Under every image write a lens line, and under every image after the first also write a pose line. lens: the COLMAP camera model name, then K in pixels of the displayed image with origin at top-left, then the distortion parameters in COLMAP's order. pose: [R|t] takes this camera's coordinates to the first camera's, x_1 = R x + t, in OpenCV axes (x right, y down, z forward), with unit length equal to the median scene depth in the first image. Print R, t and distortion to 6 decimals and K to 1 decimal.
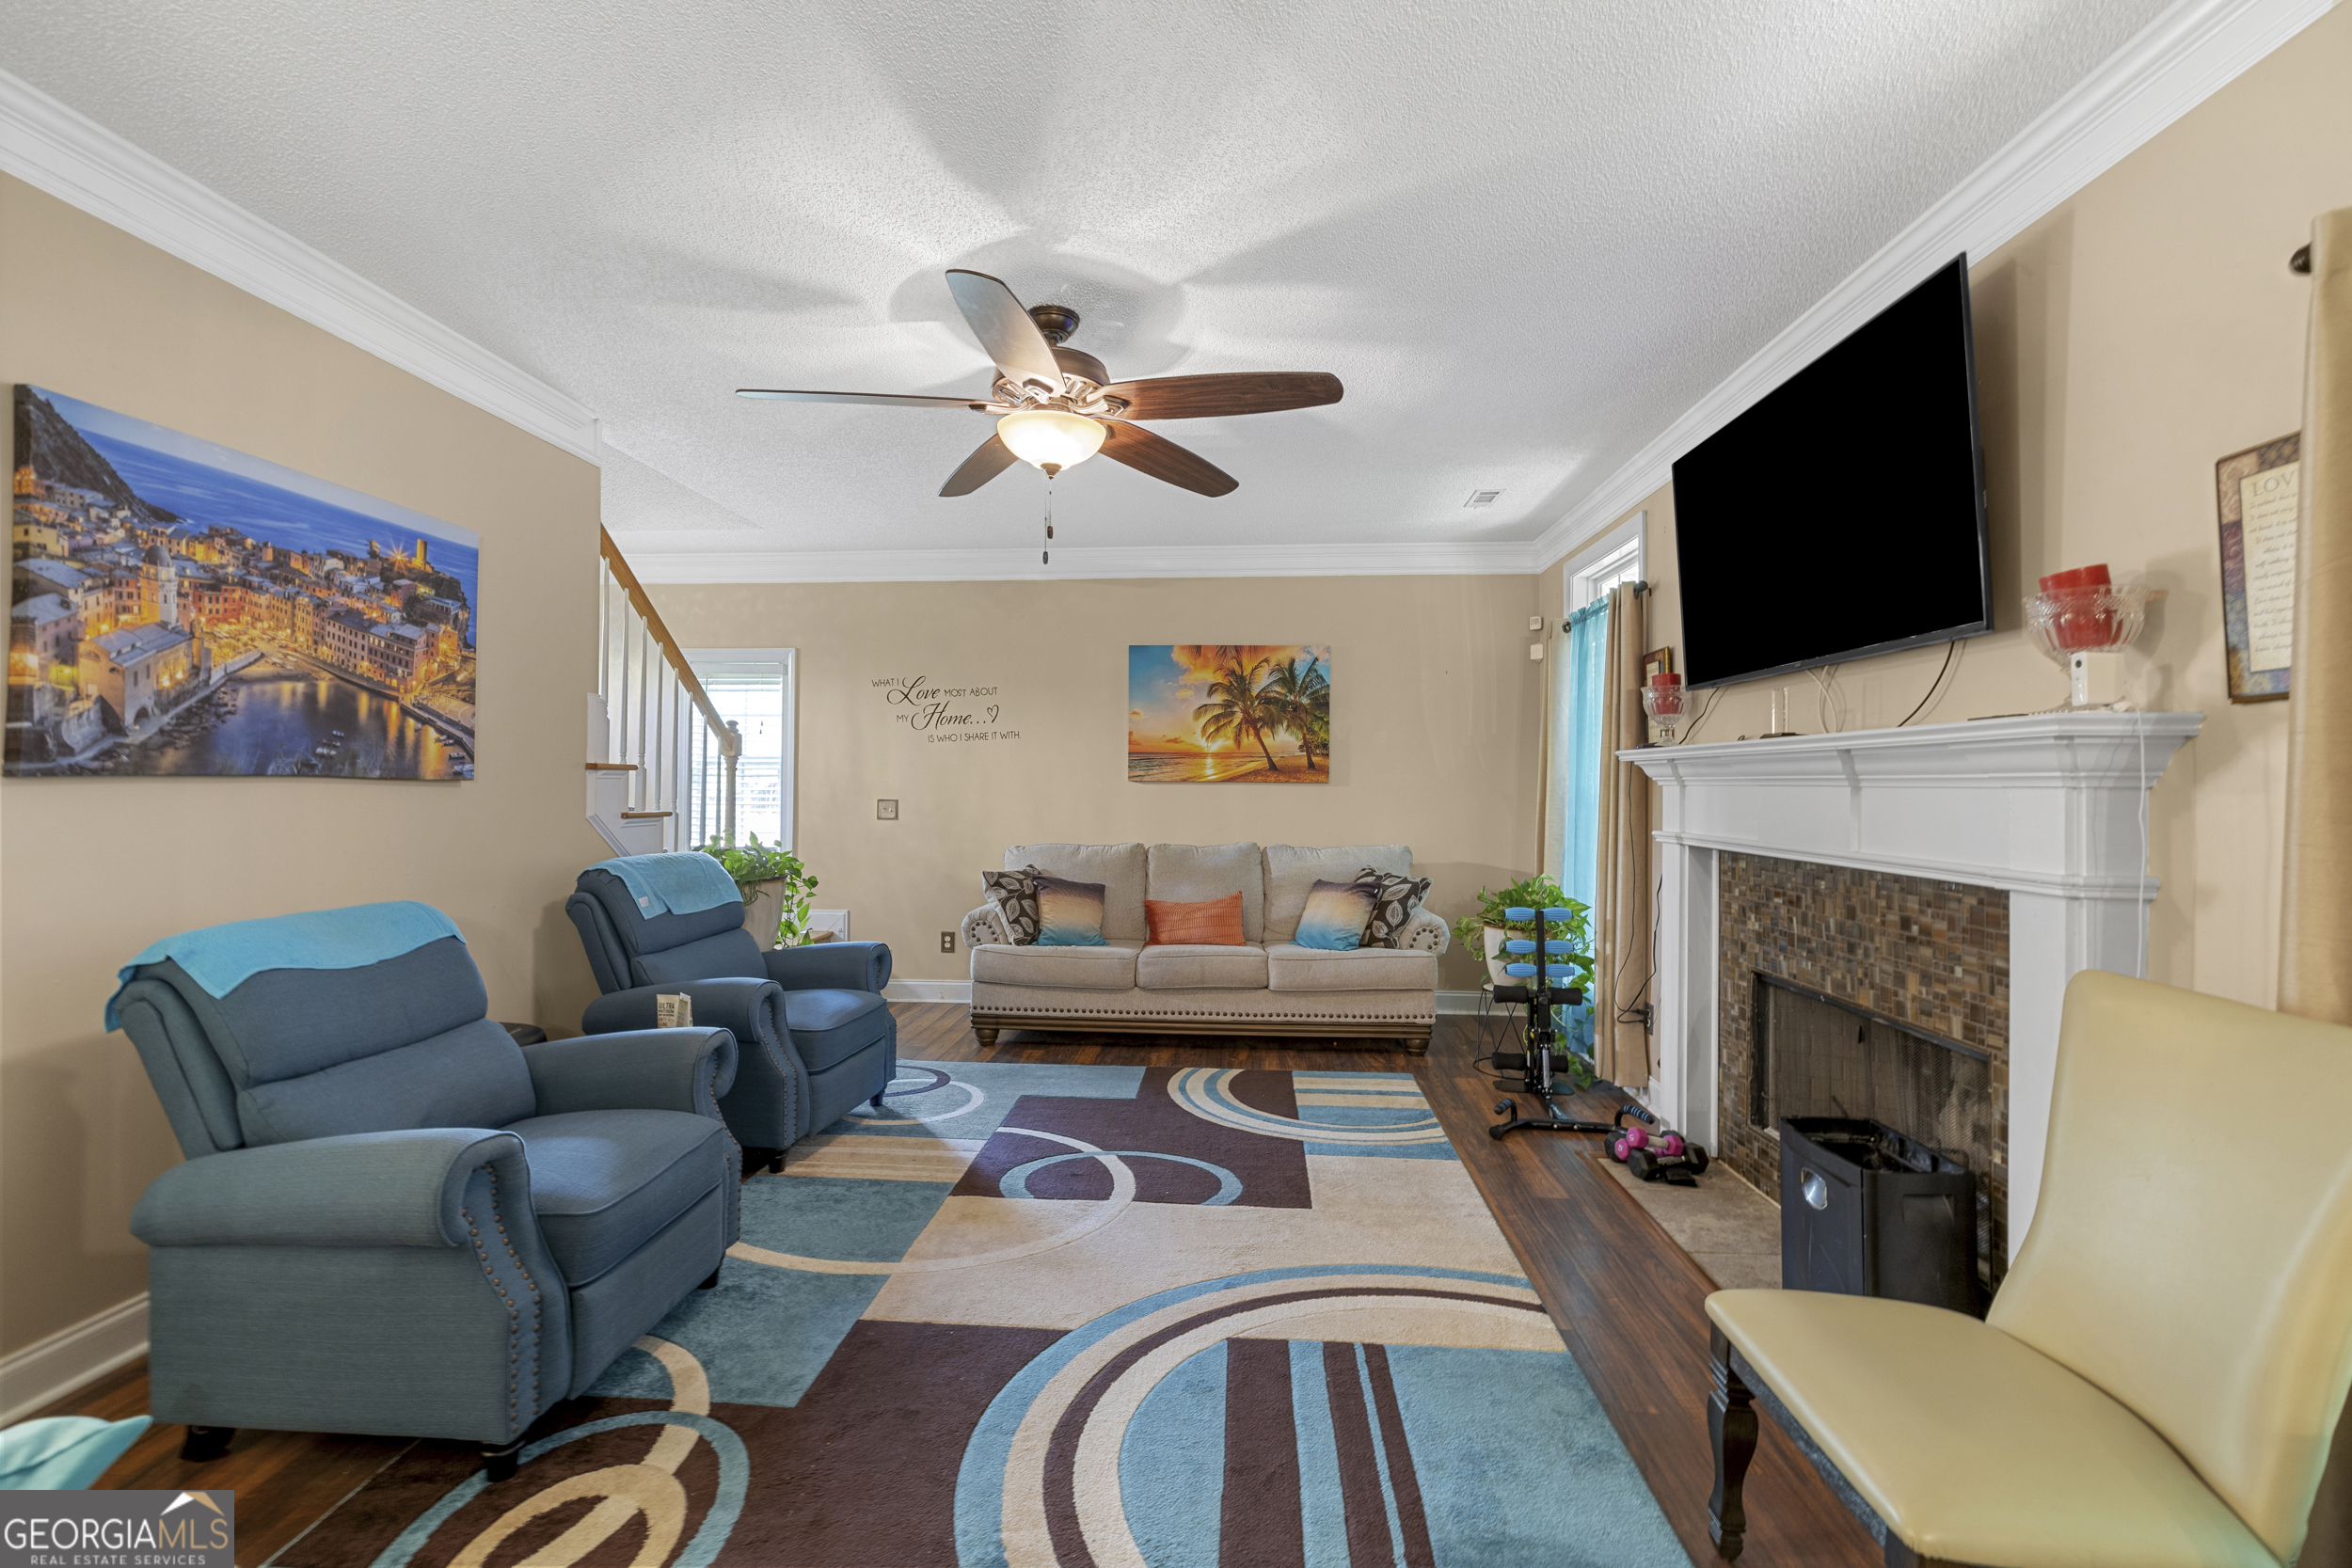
lens RADIAL K [[992.6, 0, 1174.1], [0, 992.6, 782.8], [0, 0, 1]] dist [0.000938, -0.000073]
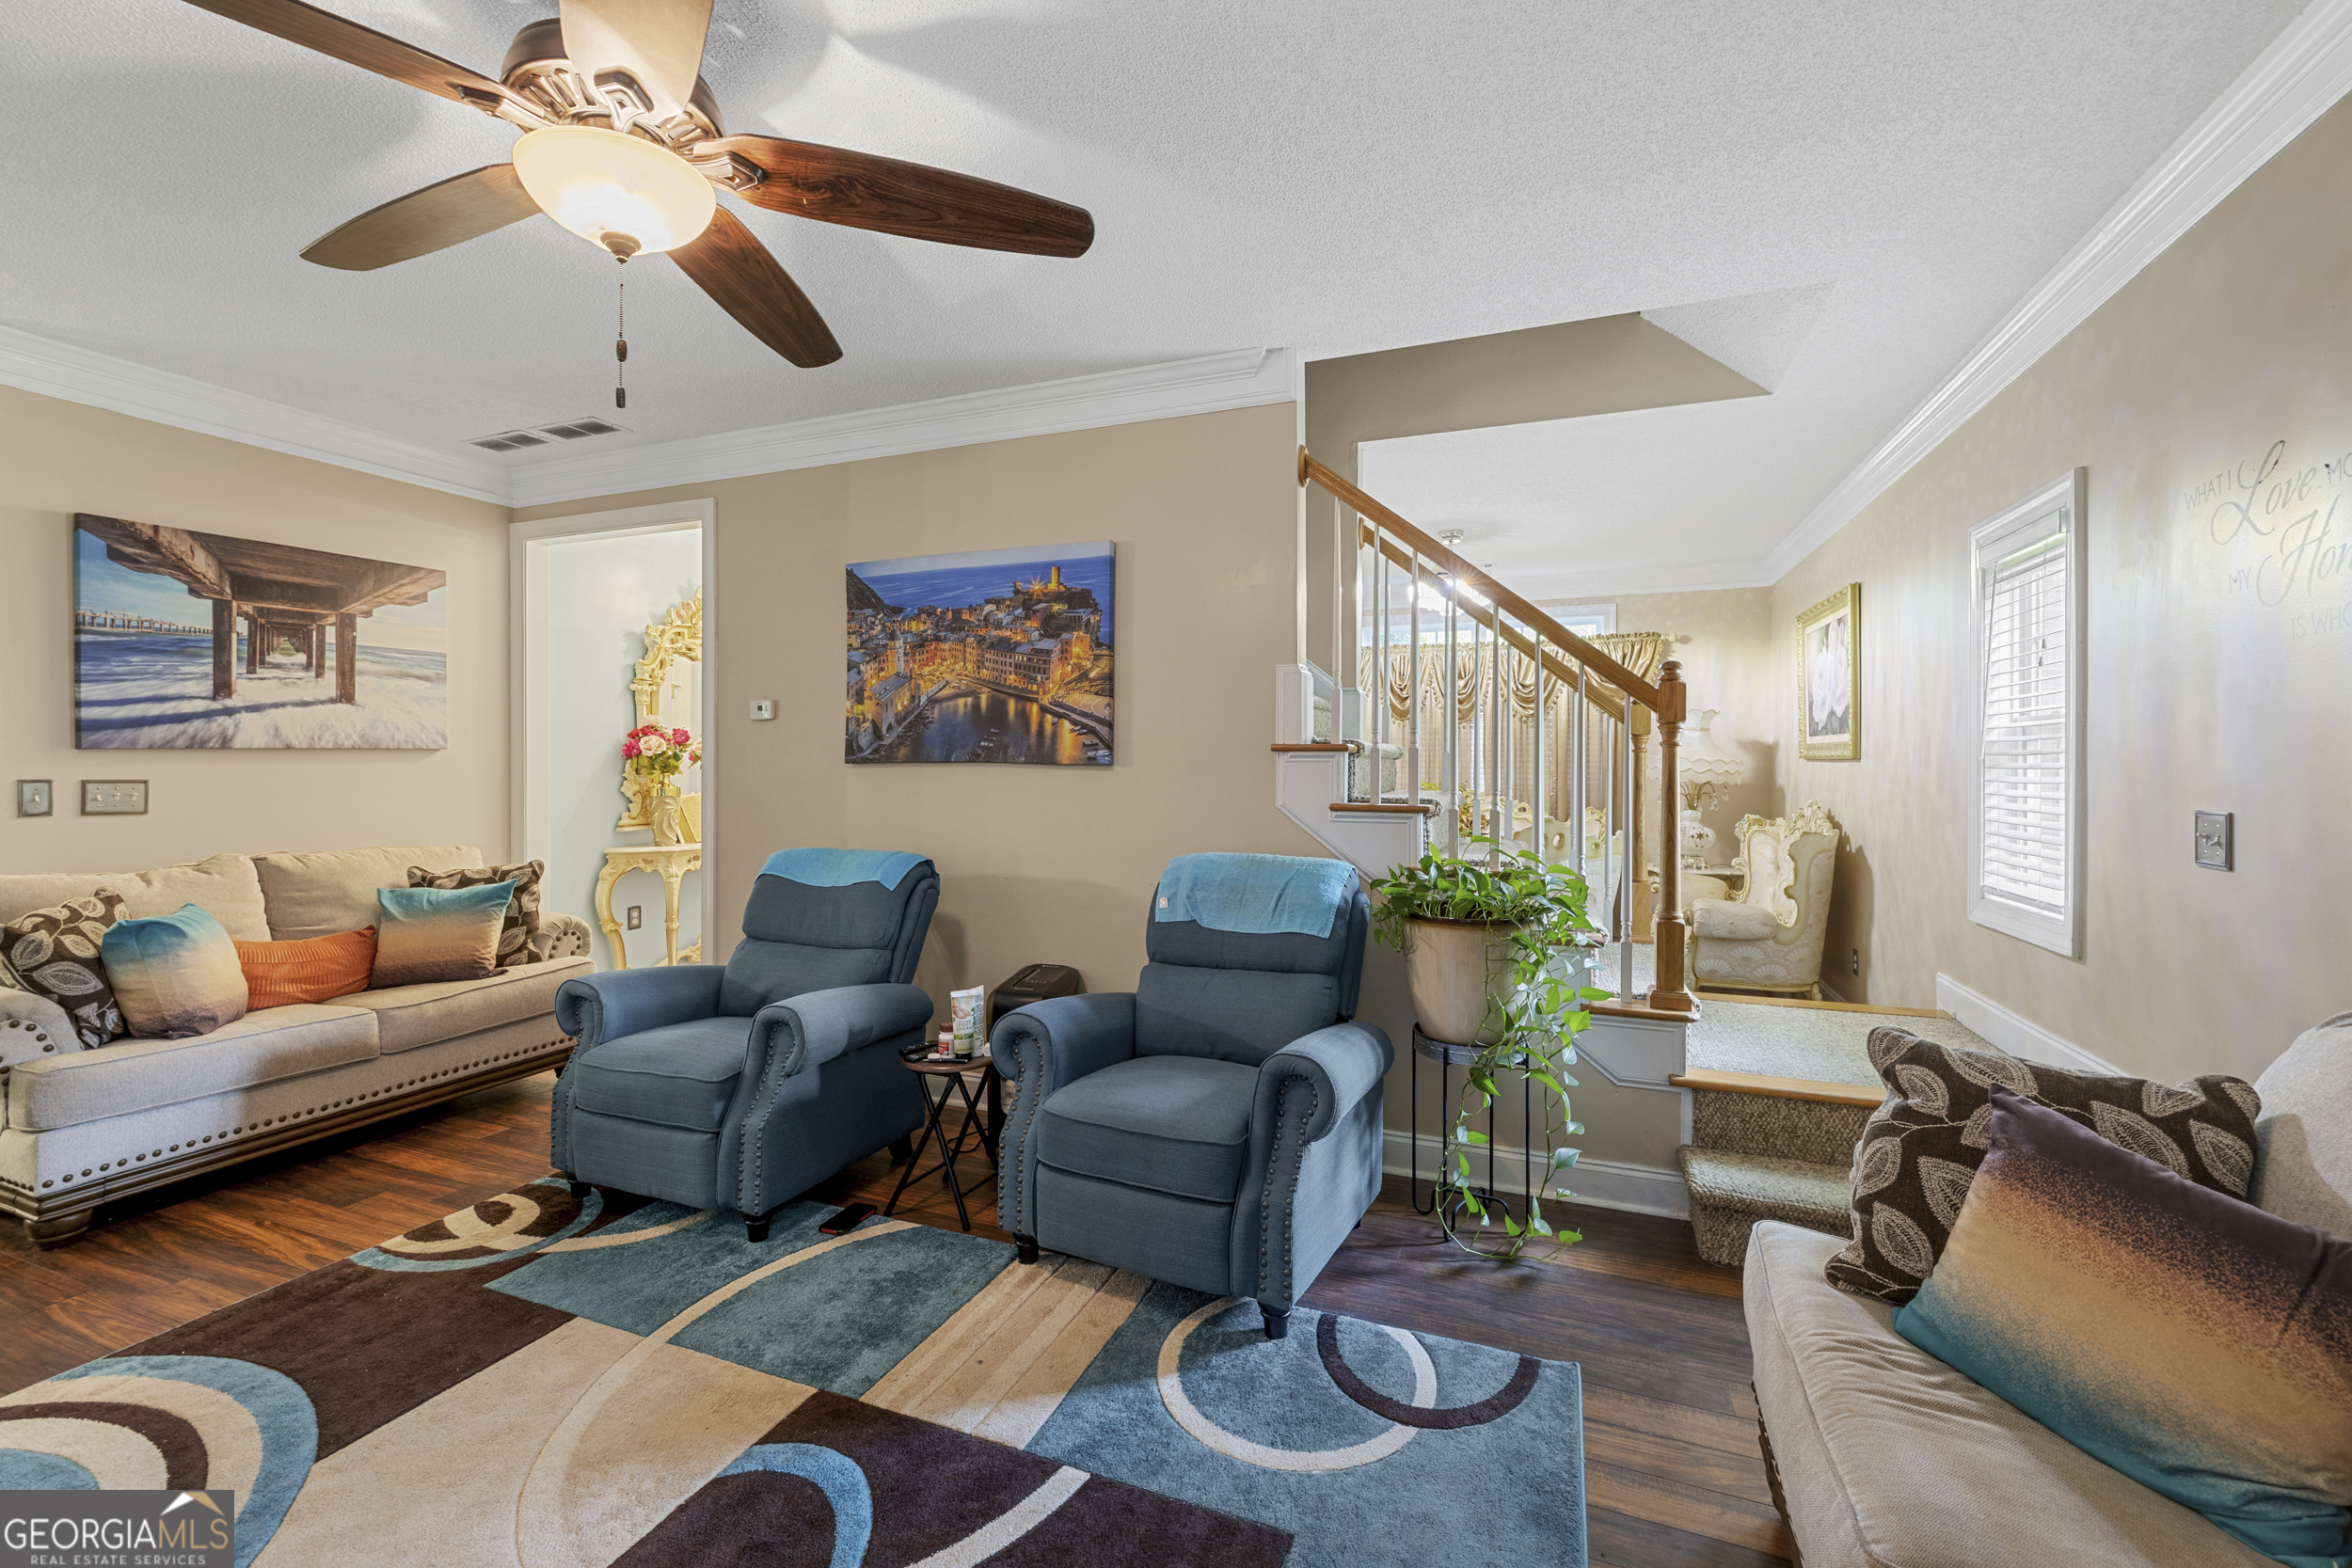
lens RADIAL K [[992.6, 0, 1166.8], [0, 992.6, 766.9], [0, 0, 1]] dist [0.000938, -0.000073]
pose [[-0.312227, -0.010539, -0.949949, 0.375929], [-0.004978, 0.999943, -0.009458, 0.011713], [0.949995, 0.001776, -0.312261, 1.622354]]
